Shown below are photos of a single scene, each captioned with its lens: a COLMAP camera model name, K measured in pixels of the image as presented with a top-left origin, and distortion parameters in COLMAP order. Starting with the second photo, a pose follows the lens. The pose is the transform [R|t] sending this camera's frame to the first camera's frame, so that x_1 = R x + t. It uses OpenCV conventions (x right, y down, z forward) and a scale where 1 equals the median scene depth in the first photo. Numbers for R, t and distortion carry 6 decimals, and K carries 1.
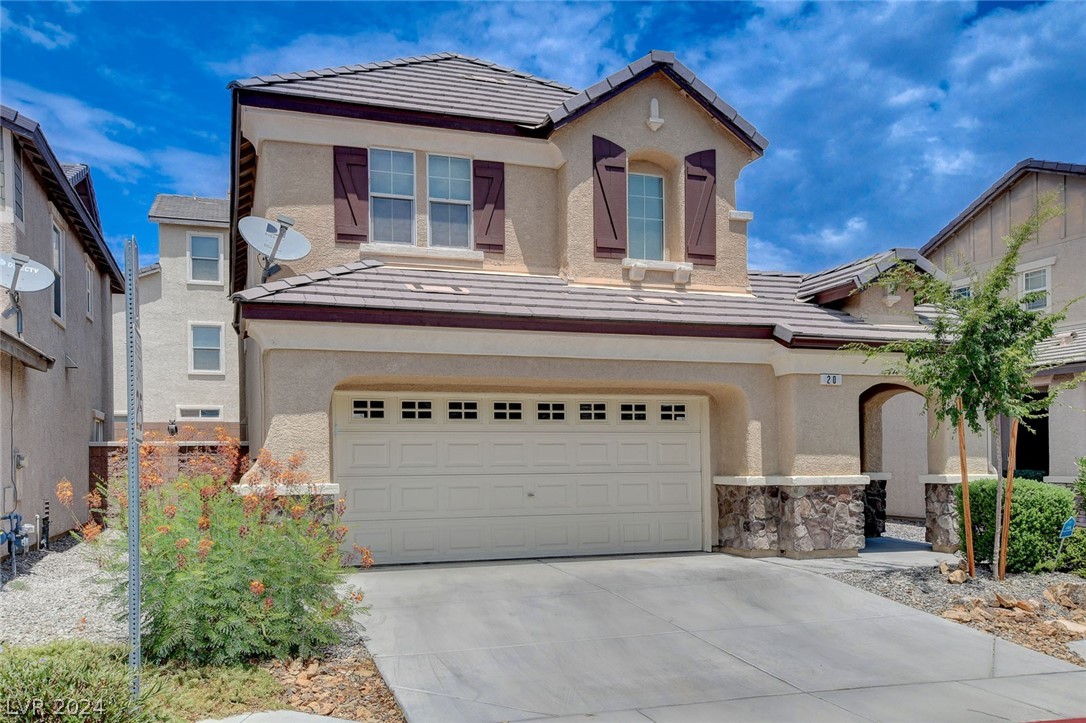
lens RADIAL K [[892.9, 0, 543.4], [0, 892.9, 452.9], [0, 0, 1]] dist [0.072623, 0.002523]
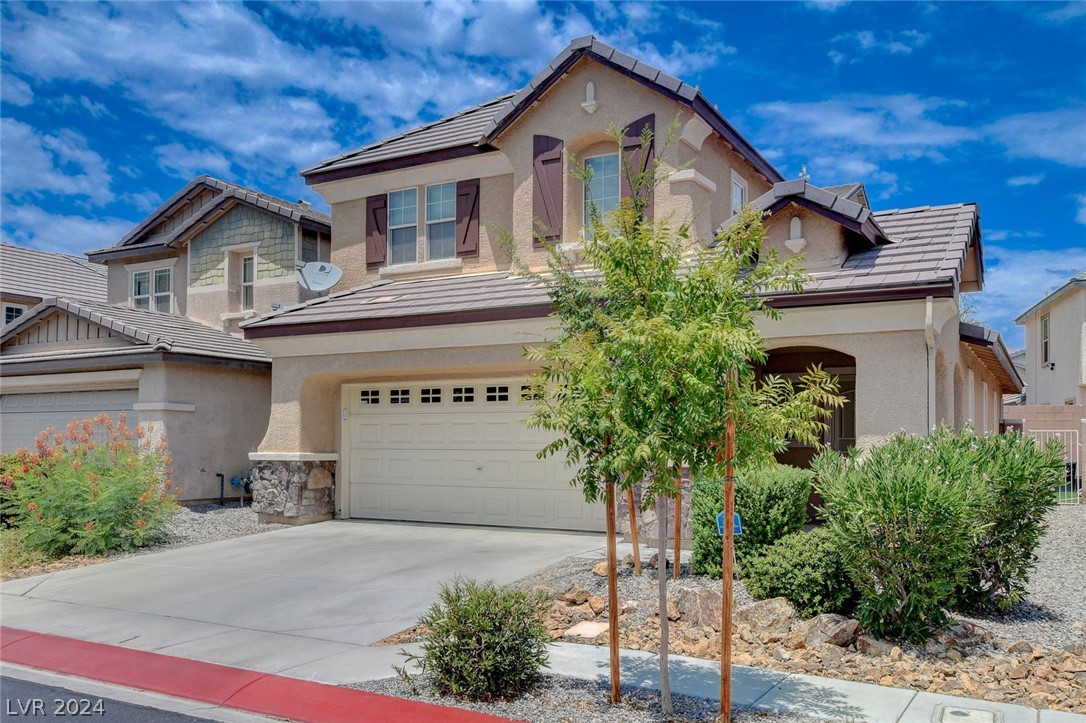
lens RADIAL K [[902.8, 0, 540.7], [0, 902.8, 422.2], [0, 0, 1]] dist [0.047749, 0.002329]
pose [[0.674874, -0.005501, -0.737913, 0.876550], [-0.002435, 0.999950, -0.009682, -0.000597], [0.737929, 0.008331, 0.674827, 0.287225]]
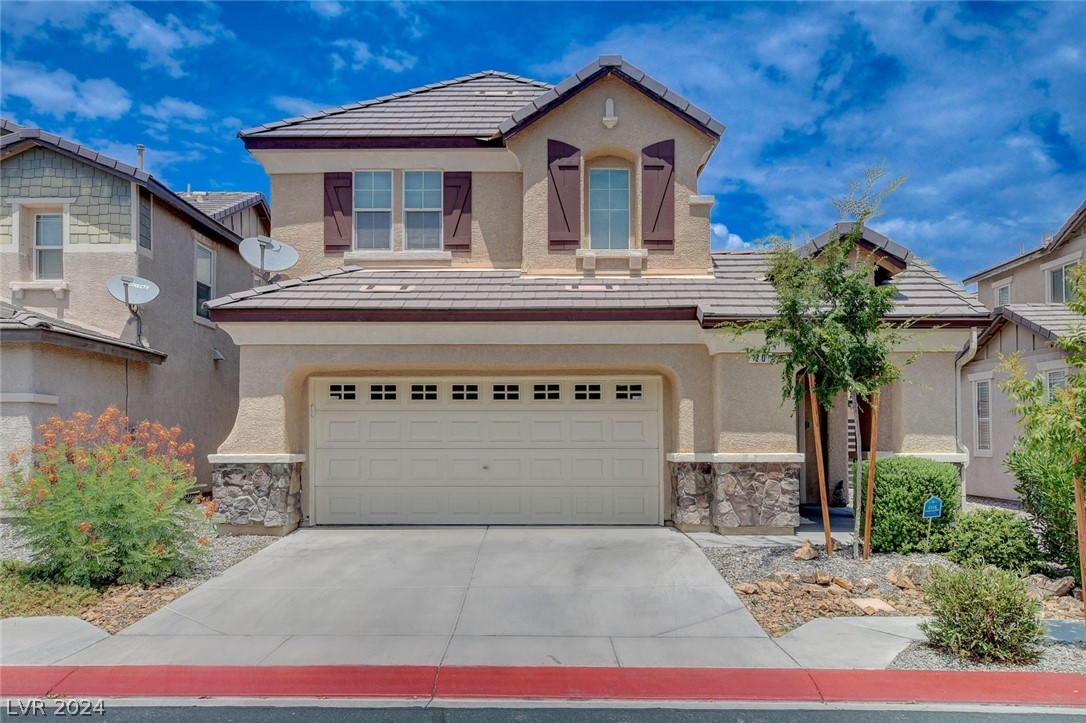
lens RADIAL K [[902.8, 0, 540.7], [0, 902.8, 422.2], [0, 0, 1]] dist [0.047749, 0.002329]
pose [[0.945269, -0.000405, -0.326292, 0.415403], [-0.003677, 0.999923, -0.011894, 0.003602], [0.326272, 0.012443, 0.945194, -0.038717]]
